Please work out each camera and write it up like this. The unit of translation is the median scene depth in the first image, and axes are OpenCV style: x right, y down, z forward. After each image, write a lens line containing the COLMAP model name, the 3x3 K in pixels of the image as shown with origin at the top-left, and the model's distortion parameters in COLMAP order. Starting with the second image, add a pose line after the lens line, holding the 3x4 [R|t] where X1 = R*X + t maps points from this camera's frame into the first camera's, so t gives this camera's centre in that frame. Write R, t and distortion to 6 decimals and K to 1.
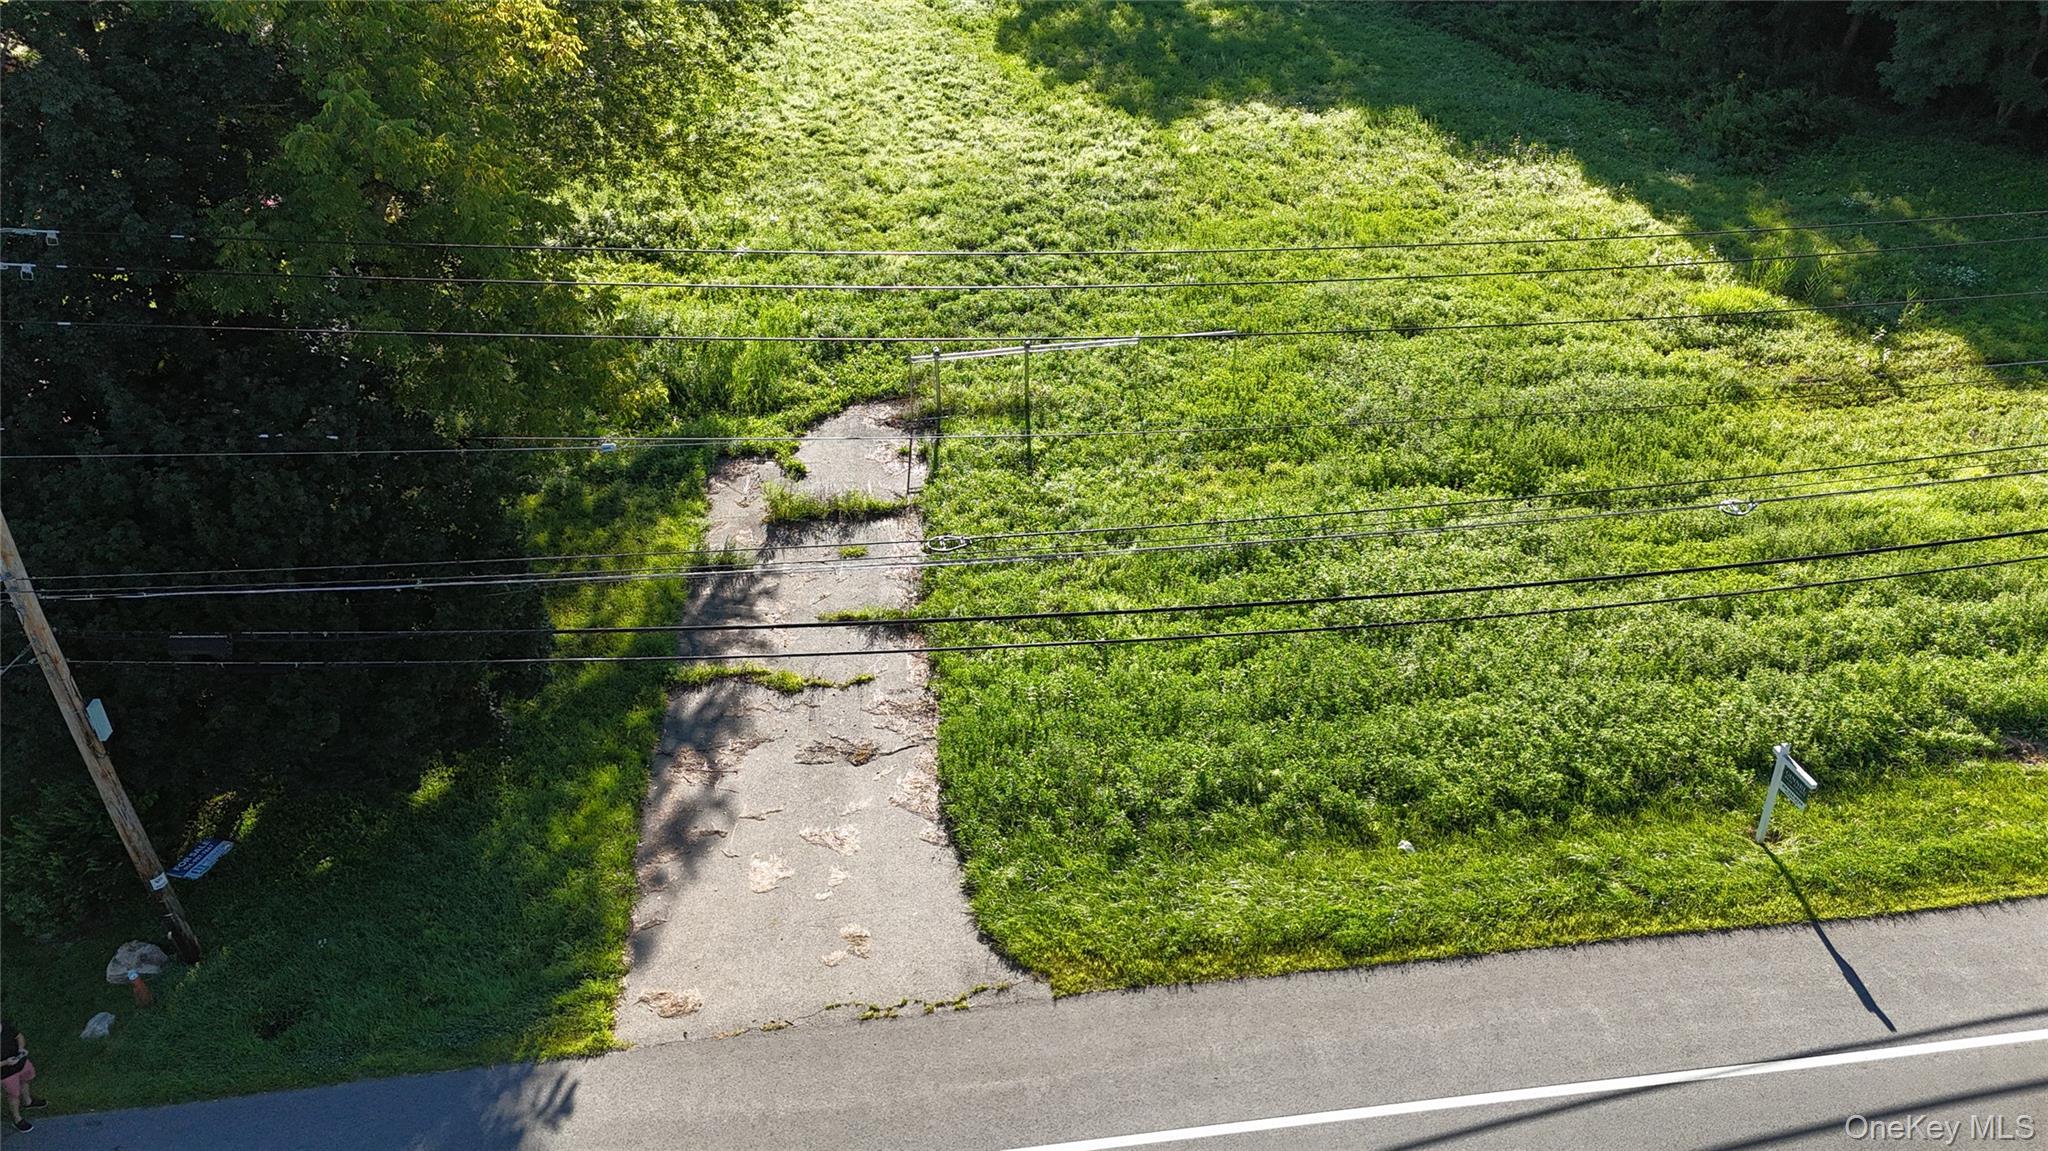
lens RADIAL K [[1508.1, 0, 1024.0], [0, 1508.1, 575.5], [0, 0, 1]] dist [0.079284, -0.081180]
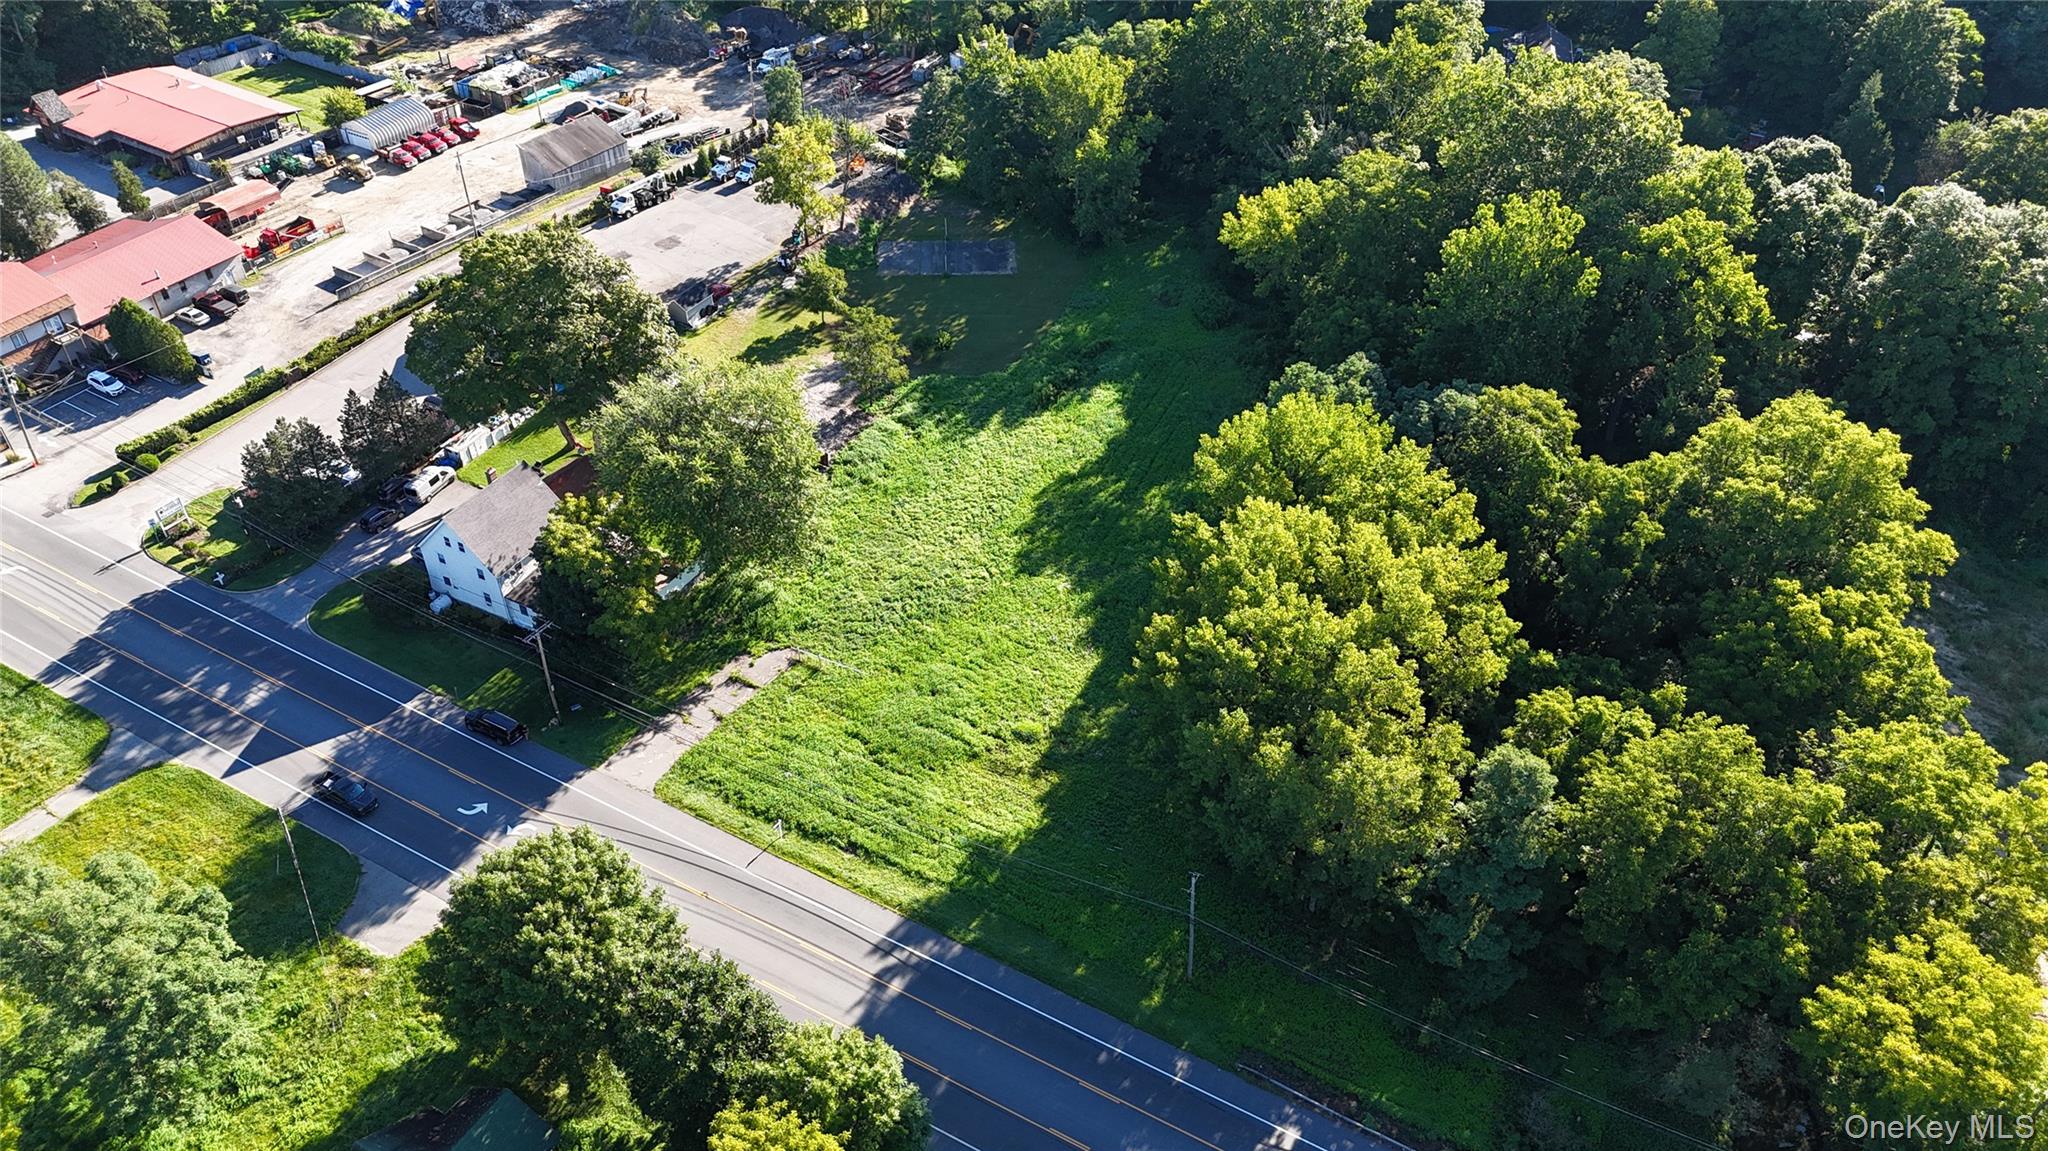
lens RADIAL K [[1508.1, 0, 1024.0], [0, 1508.1, 575.5], [0, 0, 1]] dist [0.079284, -0.081180]
pose [[0.794945, 0.391126, -0.463770, 2.370090], [-0.339543, 0.920332, 0.194166, -1.425615], [0.502766, 0.003119, 0.864417, -2.233739]]
